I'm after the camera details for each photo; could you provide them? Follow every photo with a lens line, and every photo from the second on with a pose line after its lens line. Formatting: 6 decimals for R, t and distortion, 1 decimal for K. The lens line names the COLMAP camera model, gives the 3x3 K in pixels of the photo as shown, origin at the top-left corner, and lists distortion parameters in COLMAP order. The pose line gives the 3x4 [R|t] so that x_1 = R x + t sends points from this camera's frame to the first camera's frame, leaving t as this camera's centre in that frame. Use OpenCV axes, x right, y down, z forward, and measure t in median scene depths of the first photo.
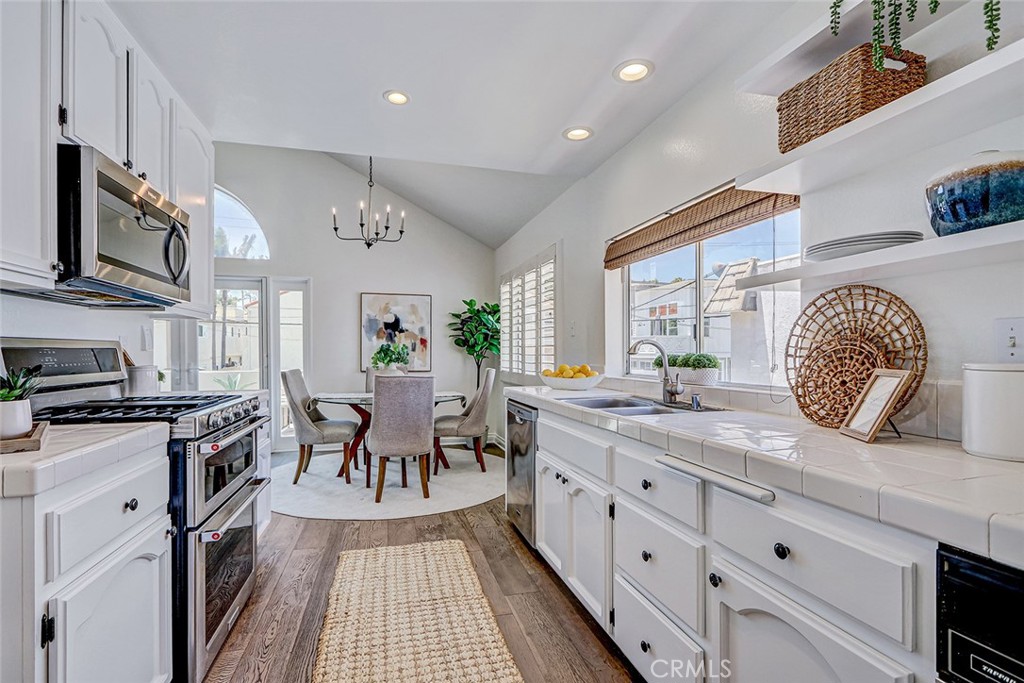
lens RADIAL K [[470.0, 0, 493.2], [0, 470.0, 355.9], [0, 0, 1]] dist [0.011056, 0.001635]
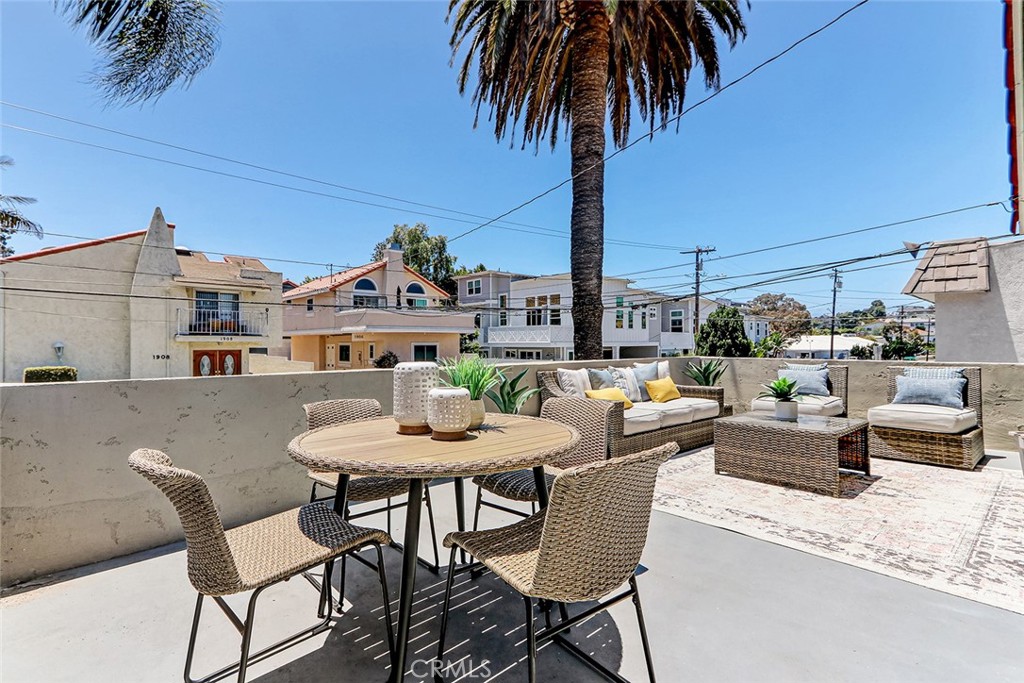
lens RADIAL K [[470.0, 0, 494.5], [0, 470.0, 329.5], [0, 0, 1]] dist [0.011056, 0.001635]
pose [[0.887215, 0.013381, 0.461163, -1.267539], [0.004946, 0.999246, -0.038510, 0.024375], [-0.461330, 0.036447, 0.886480, 0.958086]]
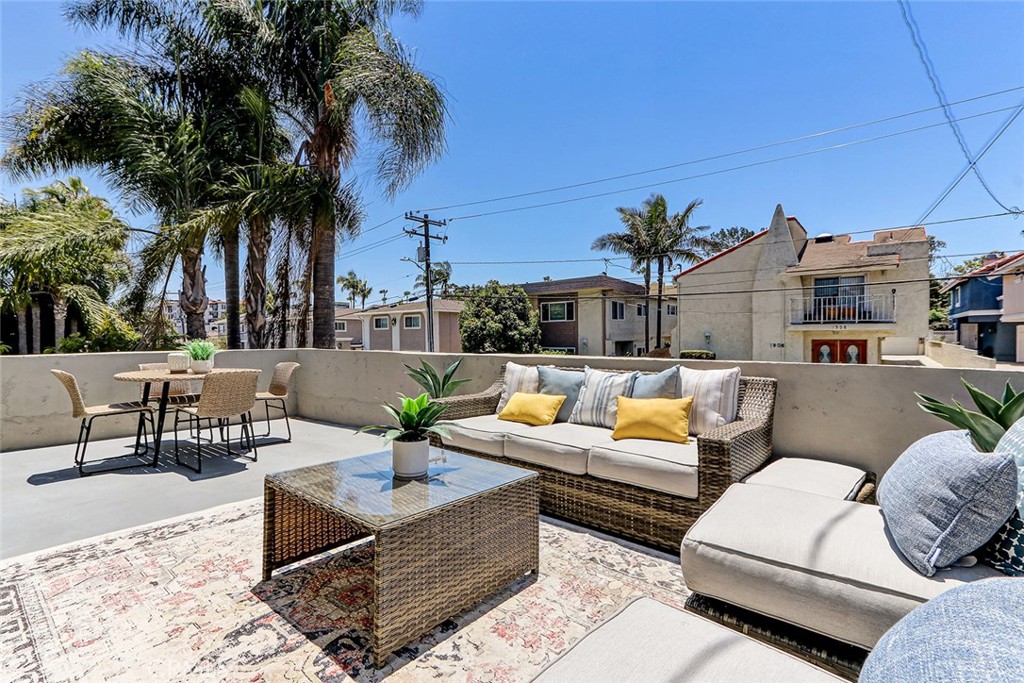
lens RADIAL K [[470.0, 0, 499.8], [0, 470.0, 334.5], [0, 0, 1]] dist [0.011056, 0.001635]
pose [[0.599171, -0.004382, -0.800609, -0.190562], [-0.002193, 0.999972, -0.007115, 0.025996], [0.800618, 0.006019, 0.599145, 1.222250]]
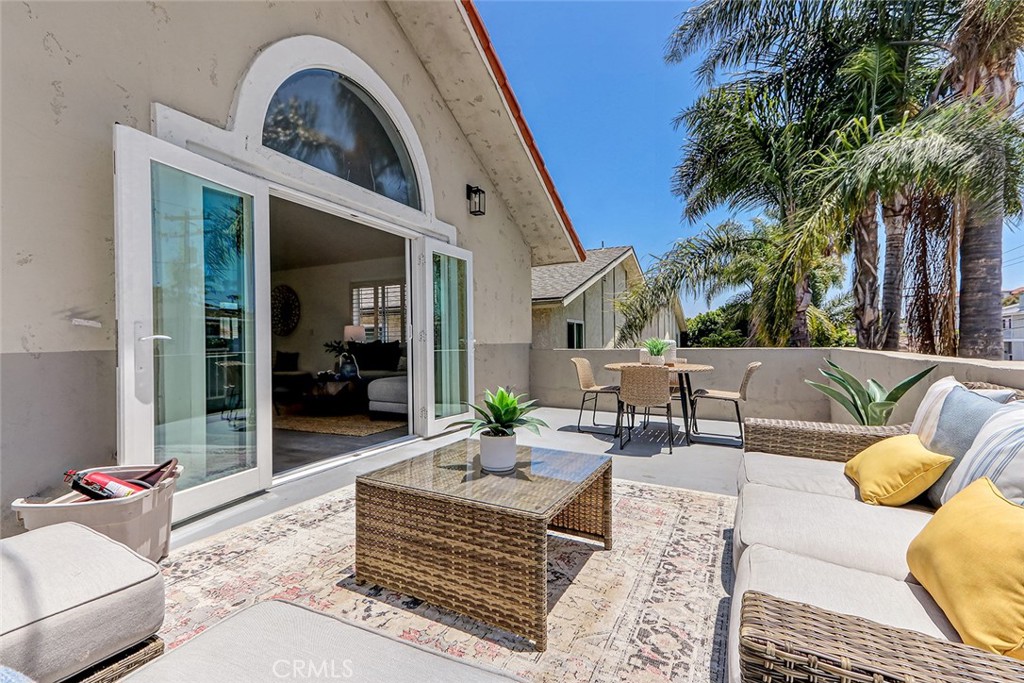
lens RADIAL K [[470.0, 0, 507.7], [0, 470.0, 343.3], [0, 0, 1]] dist [0.011056, 0.001635]
pose [[-0.644435, 0.011740, -0.764569, -0.252375], [0.008942, 0.999929, 0.007817, 0.030686], [0.764607, -0.001800, -0.644494, 1.651426]]
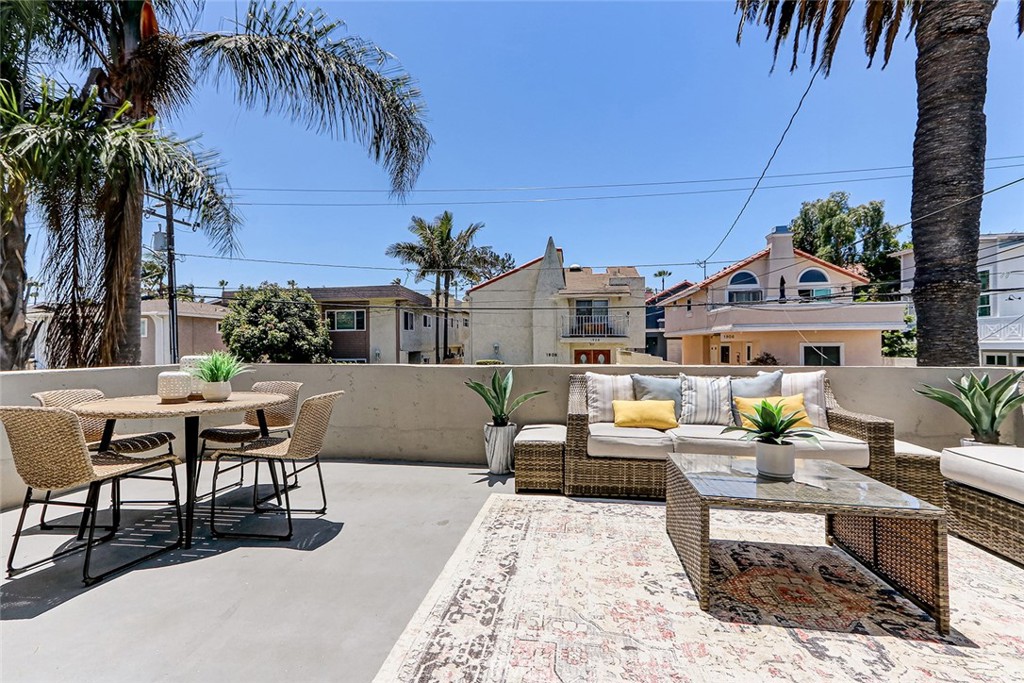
lens RADIAL K [[470.0, 0, 499.5], [0, 470.0, 342.2], [0, 0, 1]] dist [0.011056, 0.001635]
pose [[0.924049, -0.004309, -0.382249, -0.606375], [-0.001021, 0.999905, -0.013740, 0.025428], [0.382272, 0.013087, 0.923957, 0.916342]]
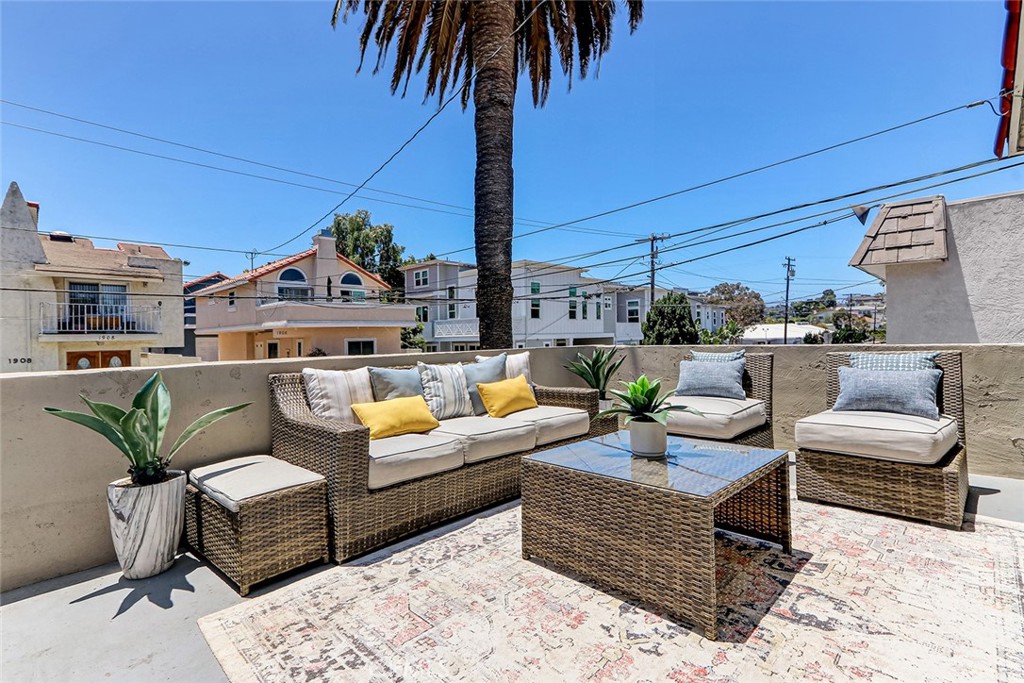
lens RADIAL K [[470.0, 0, 499.5], [0, 470.0, 332.8], [0, 0, 1]] dist [0.011056, 0.001635]
pose [[0.852179, -0.011218, 0.523130, -0.852827], [0.024931, 0.999505, -0.019180, 0.039404], [-0.522656, 0.029387, 0.852037, 1.121071]]
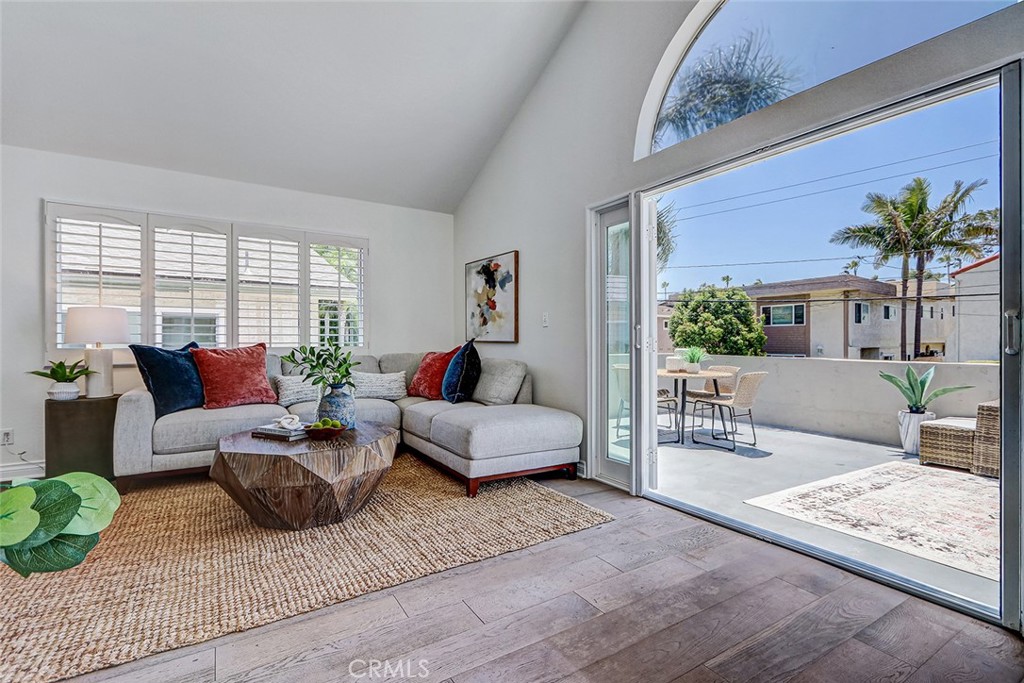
lens RADIAL K [[470.0, 0, 512.5], [0, 470.0, 343.5], [0, 0, 1]] dist [0.011056, 0.001635]
pose [[0.332876, 0.009471, -0.942923, -0.309377], [-0.010335, 0.999926, 0.006395, 0.020423], [0.942914, 0.007616, 0.332949, 0.607092]]
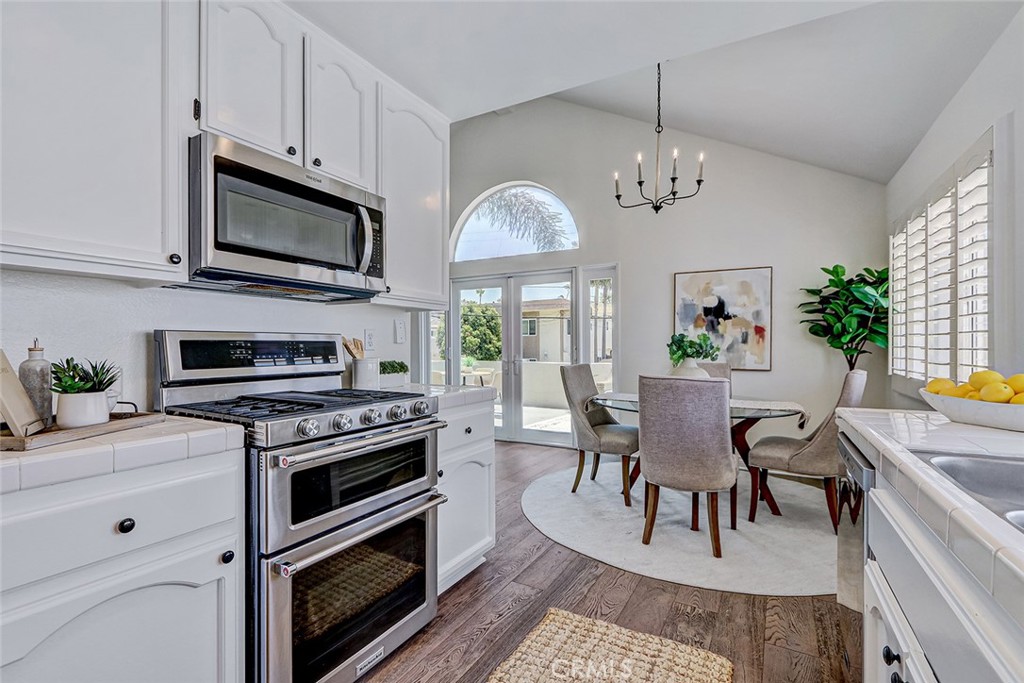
lens RADIAL K [[470.0, 0, 505.0], [0, 470.0, 348.4], [0, 0, 1]] dist [0.011056, 0.001635]
pose [[0.731170, 0.003561, -0.682186, 0.072059], [-0.004203, 0.999991, 0.000714, -0.000926], [0.682182, 0.002345, 0.731178, 0.202994]]
